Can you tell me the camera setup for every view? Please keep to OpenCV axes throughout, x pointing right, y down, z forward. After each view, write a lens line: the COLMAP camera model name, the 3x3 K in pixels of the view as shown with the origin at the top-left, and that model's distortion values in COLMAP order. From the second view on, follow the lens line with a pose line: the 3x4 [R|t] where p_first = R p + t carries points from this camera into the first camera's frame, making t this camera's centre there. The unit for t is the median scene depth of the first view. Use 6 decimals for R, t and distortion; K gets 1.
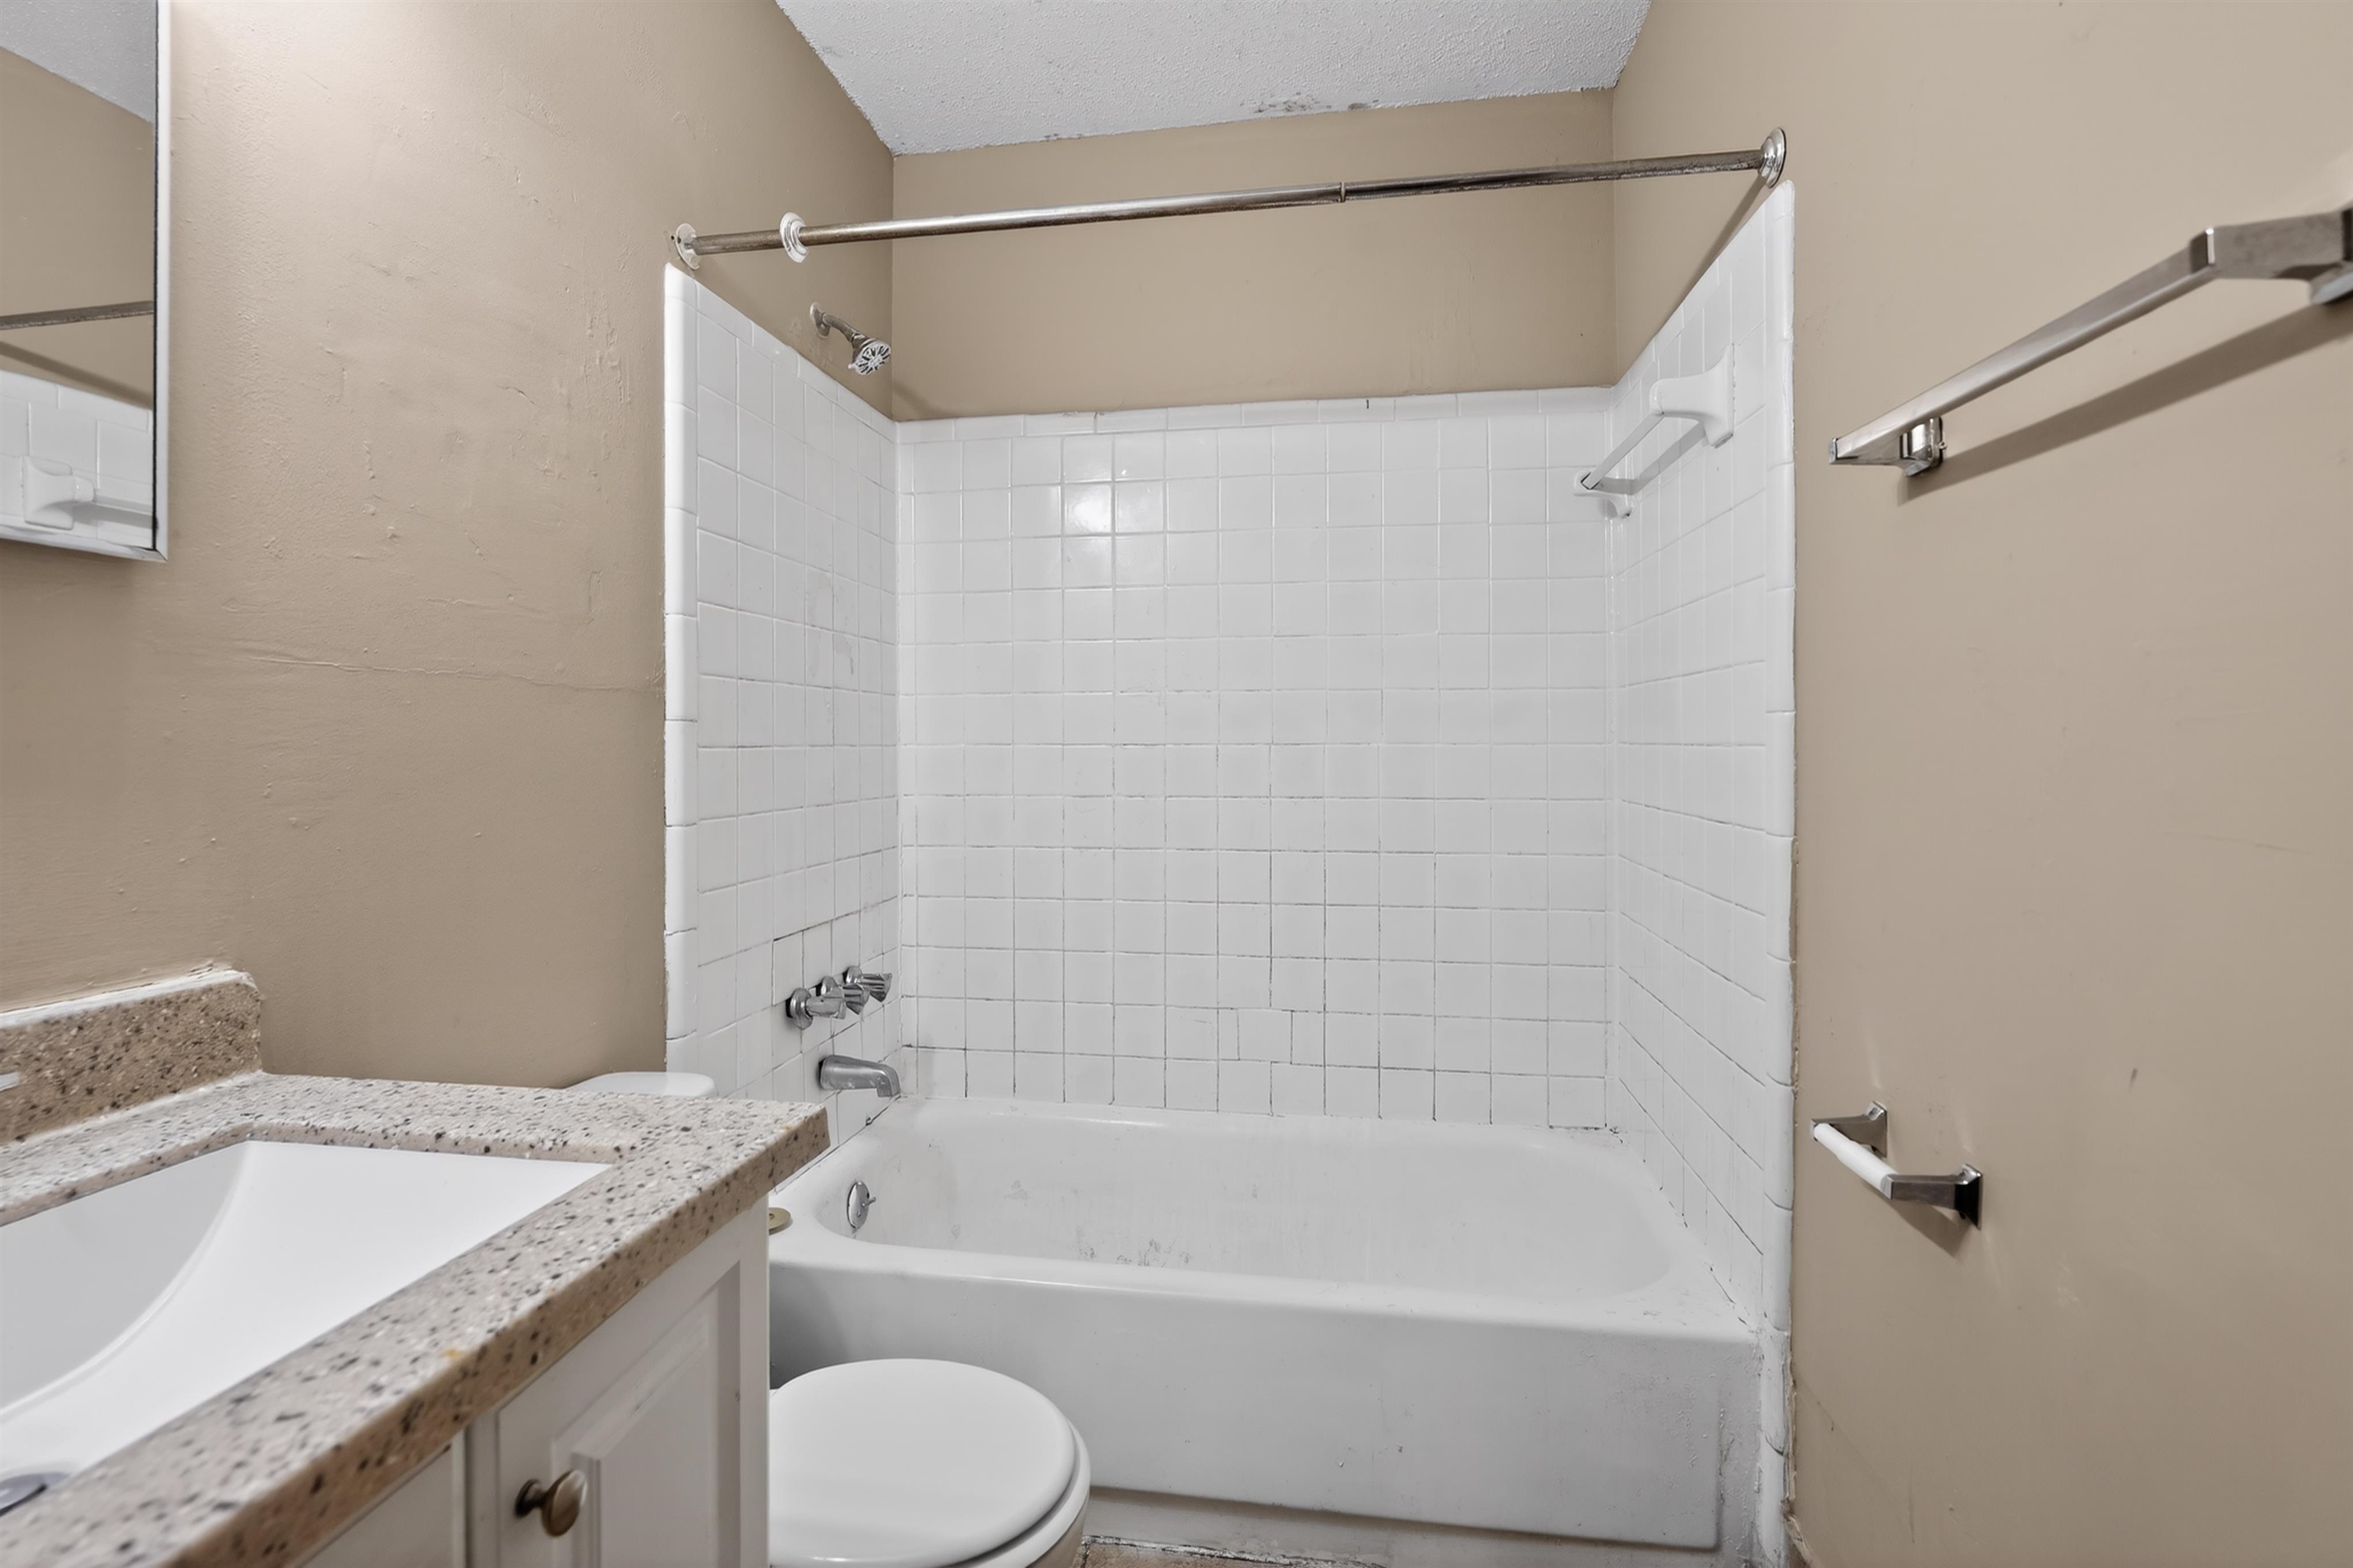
lens RADIAL K [[1075.4, 0, 1170.6], [0, 1075.4, 752.0], [0, 0, 1]] dist [-0.012270, 0.000480]
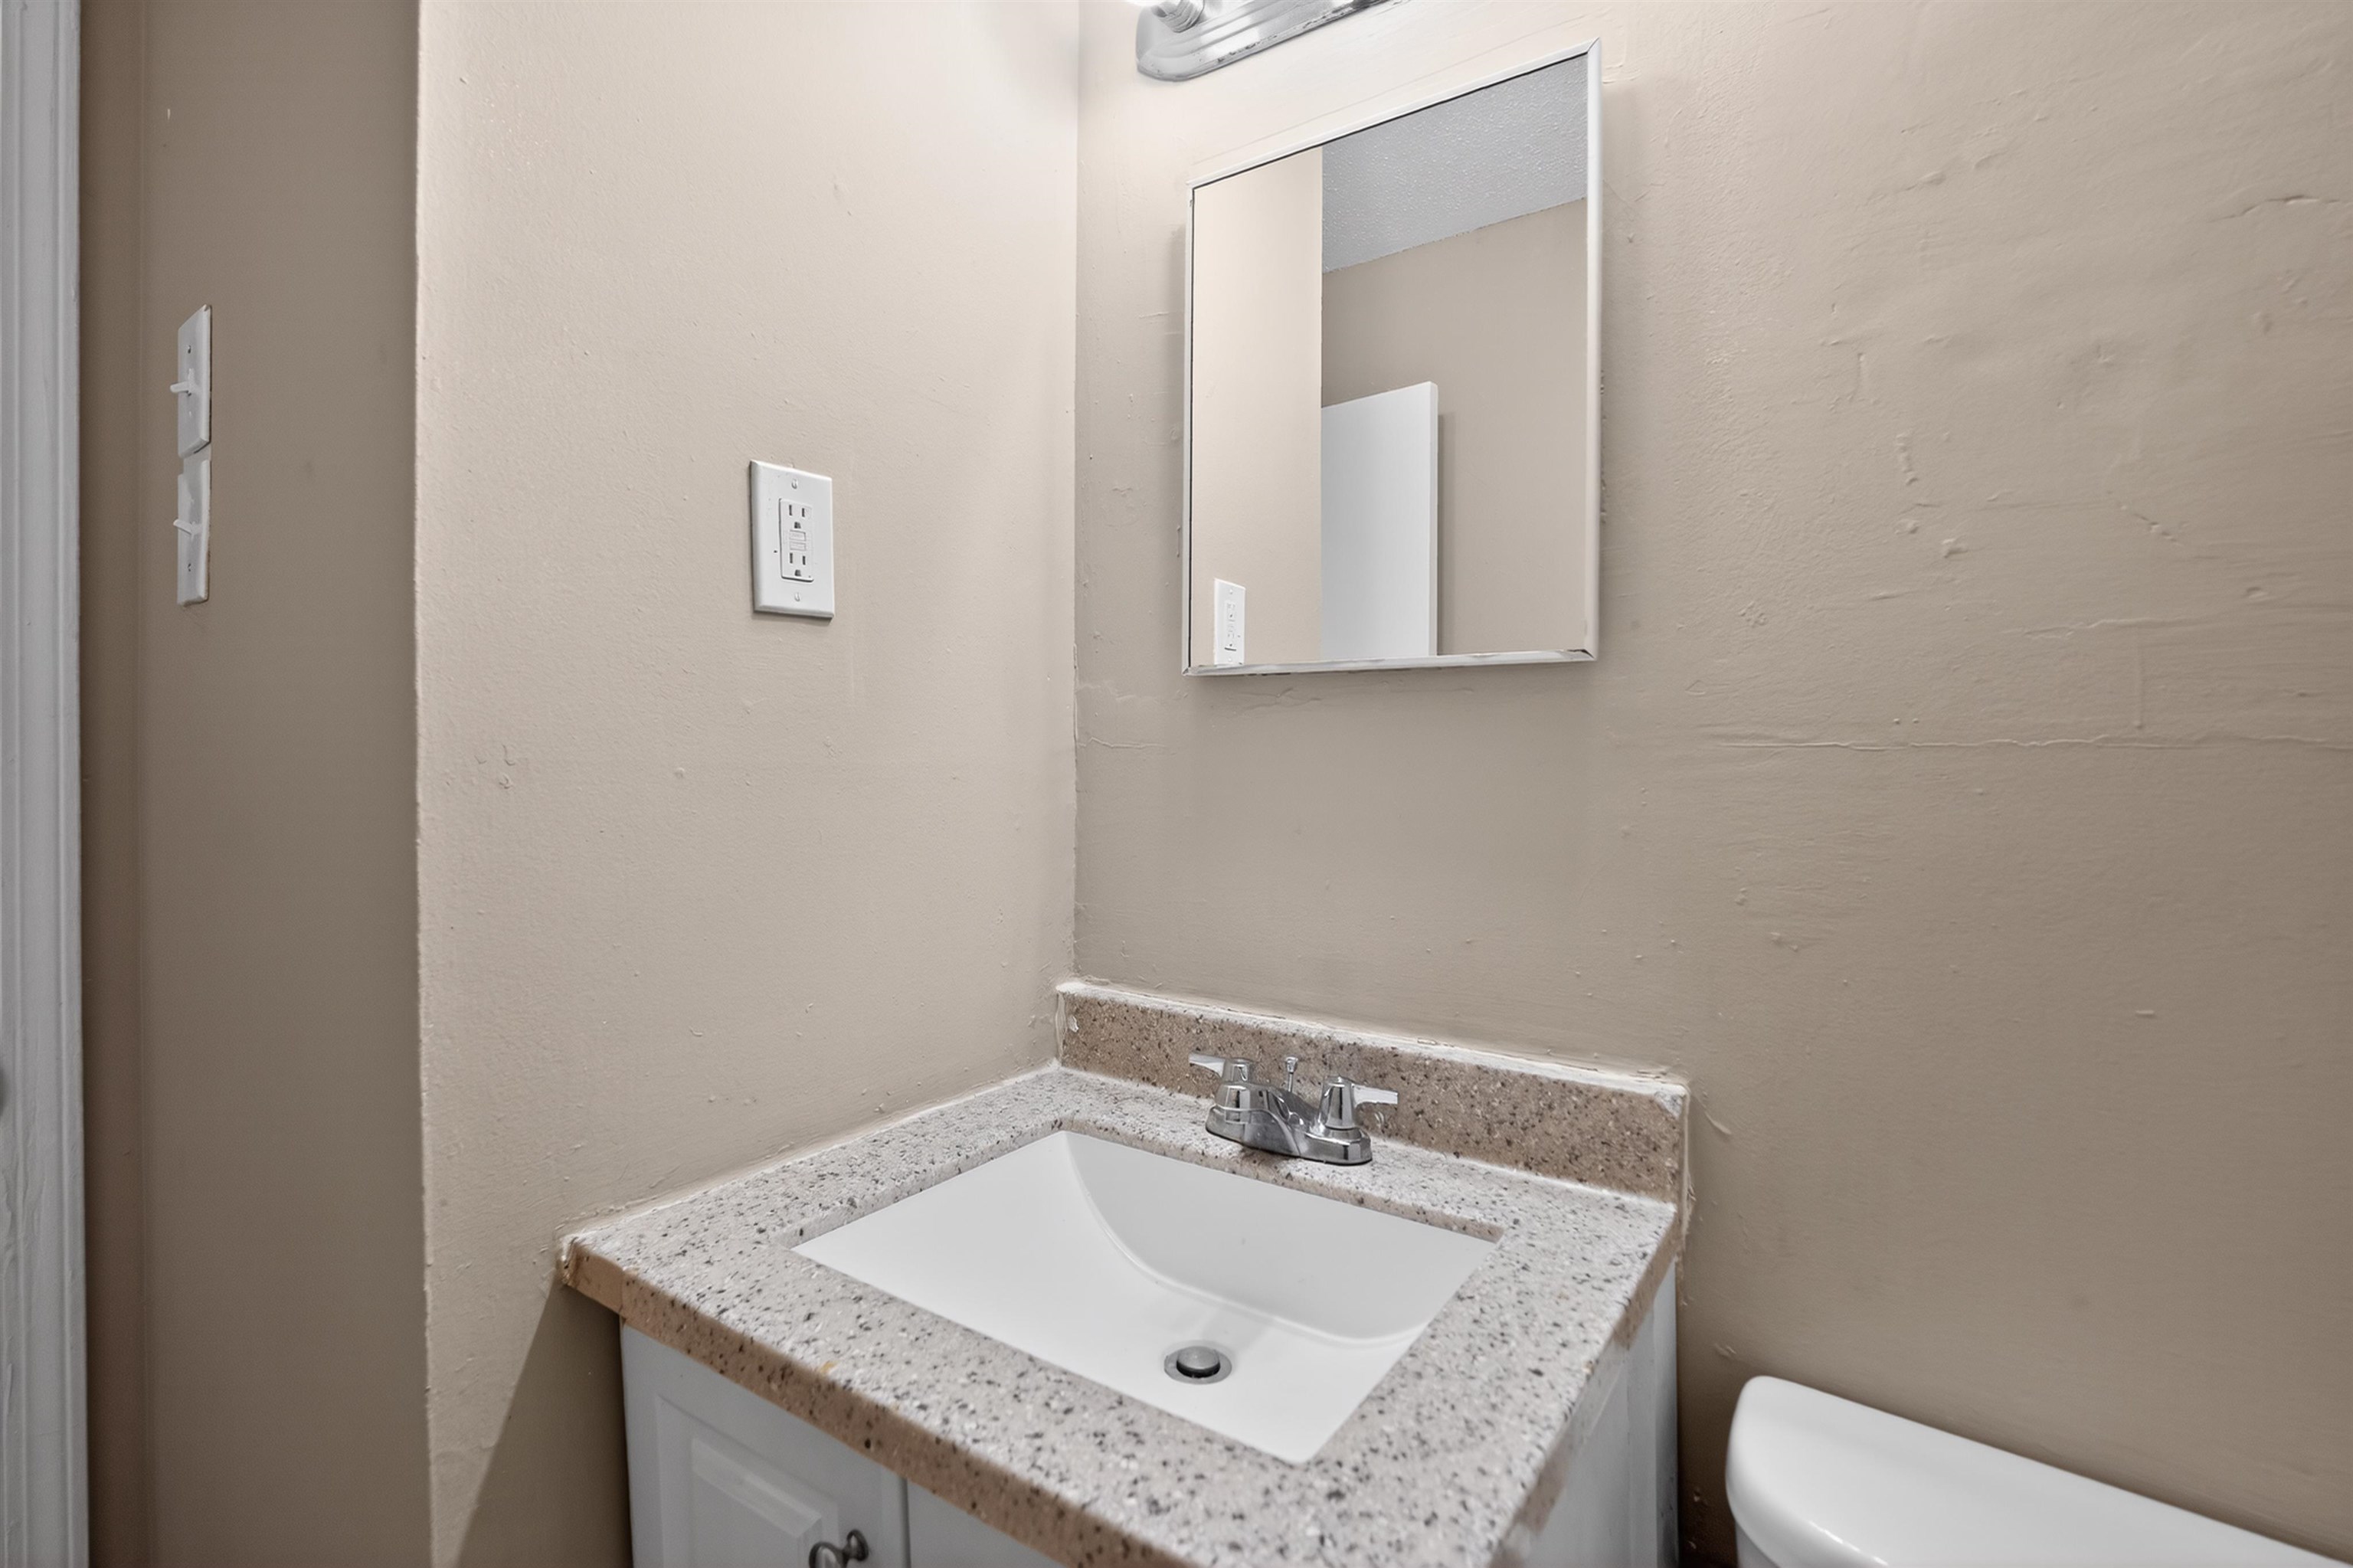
lens RADIAL K [[1075.4, 0, 1170.6], [0, 1075.4, 752.0], [0, 0, 1]] dist [-0.012270, 0.000480]
pose [[-0.433287, -0.003177, -0.901250, 0.175226], [-0.007736, 0.999970, 0.000194, -0.097195], [0.901223, 0.007056, -0.433299, 1.196995]]
